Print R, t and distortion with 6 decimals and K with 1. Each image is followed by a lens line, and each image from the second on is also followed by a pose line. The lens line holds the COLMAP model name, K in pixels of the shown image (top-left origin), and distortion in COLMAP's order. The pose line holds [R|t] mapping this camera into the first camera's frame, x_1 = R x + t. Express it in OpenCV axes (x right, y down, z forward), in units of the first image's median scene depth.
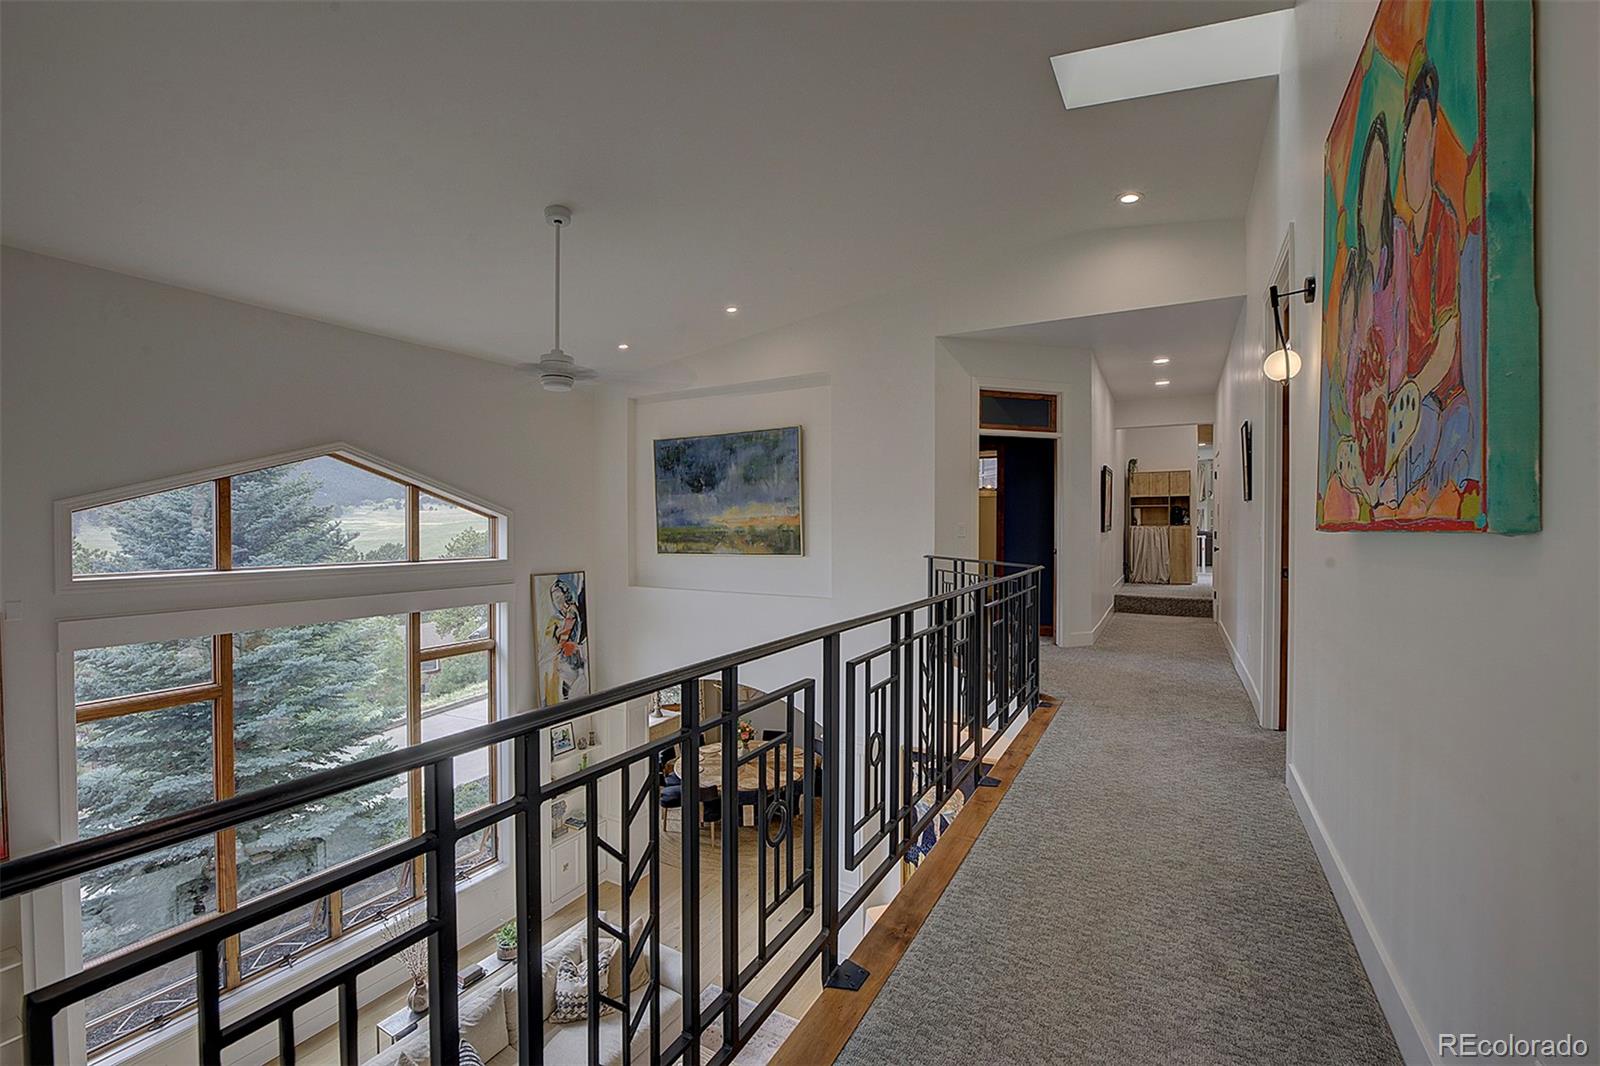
lens RADIAL K [[664.8, 0, 797.3], [0, 664.8, 532.8], [0, 0, 1]] dist [-0.014274, -0.000059]
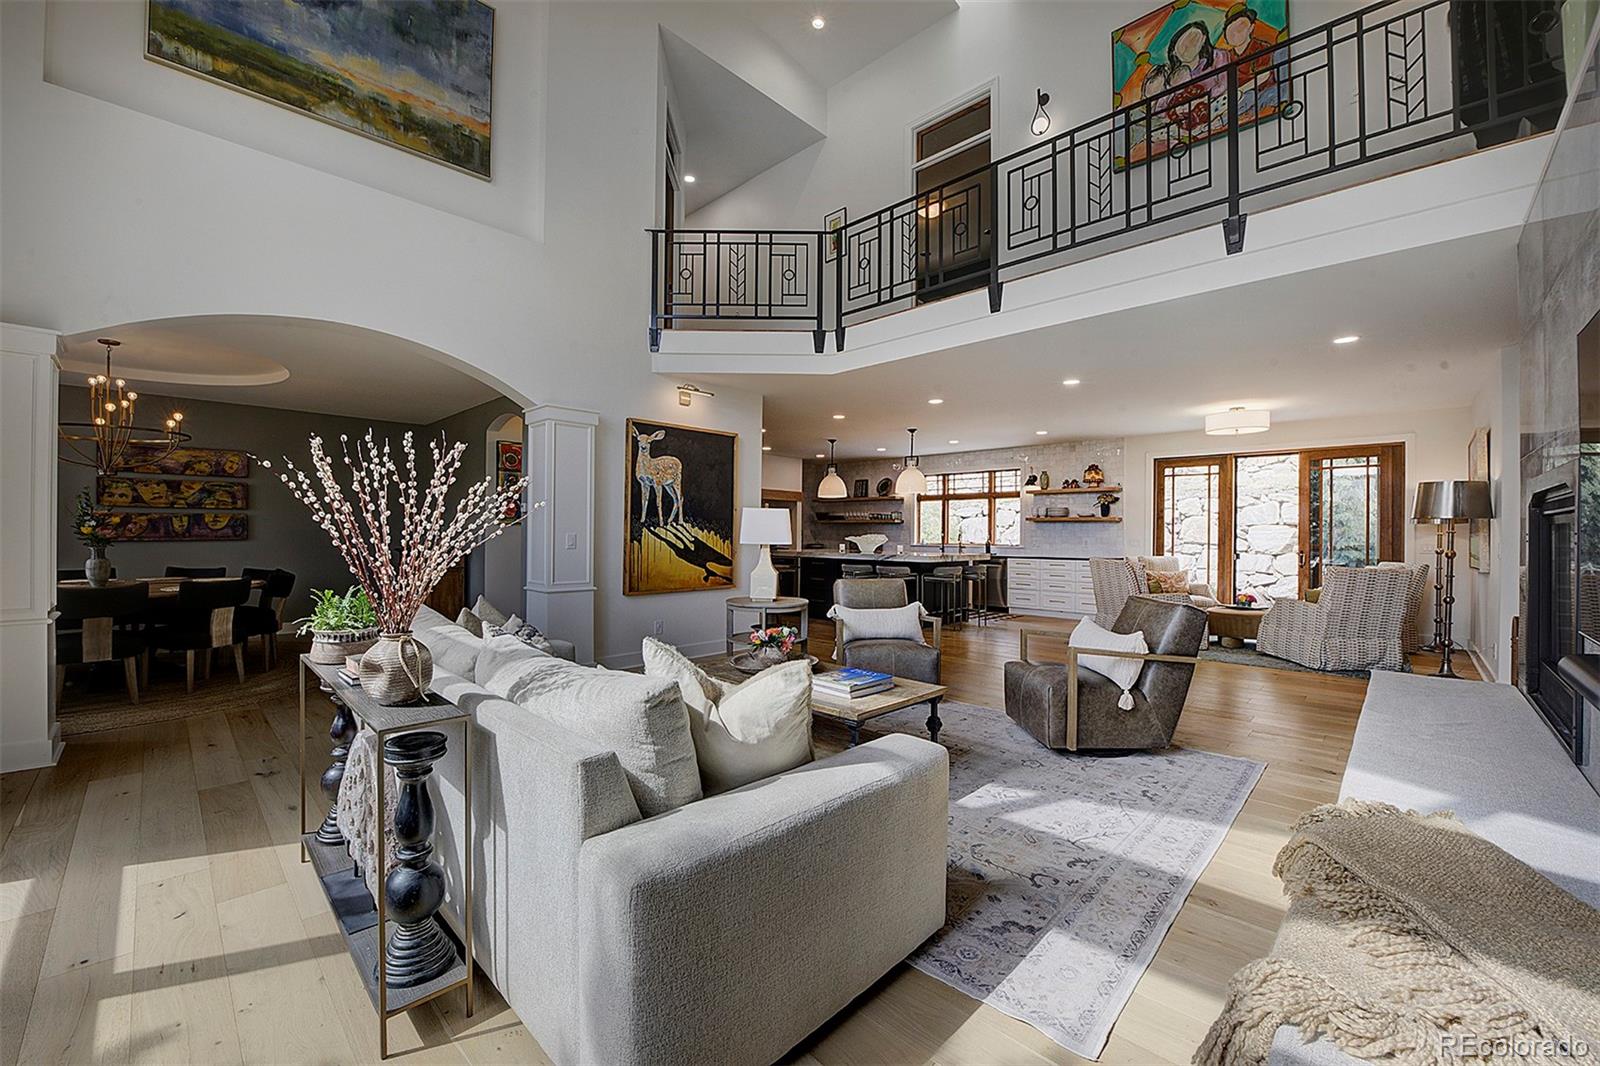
lens RADIAL K [[638.3, 0, 796.0], [0, 638.3, 533.4], [0, 0, 1]] dist [-0.028620, 0.002844]
pose [[0.253922, 0.003520, 0.967218, -0.545850], [0.000518, 0.999993, -0.003775, 0.403598], [-0.967225, 0.001459, 0.253918, 0.443539]]
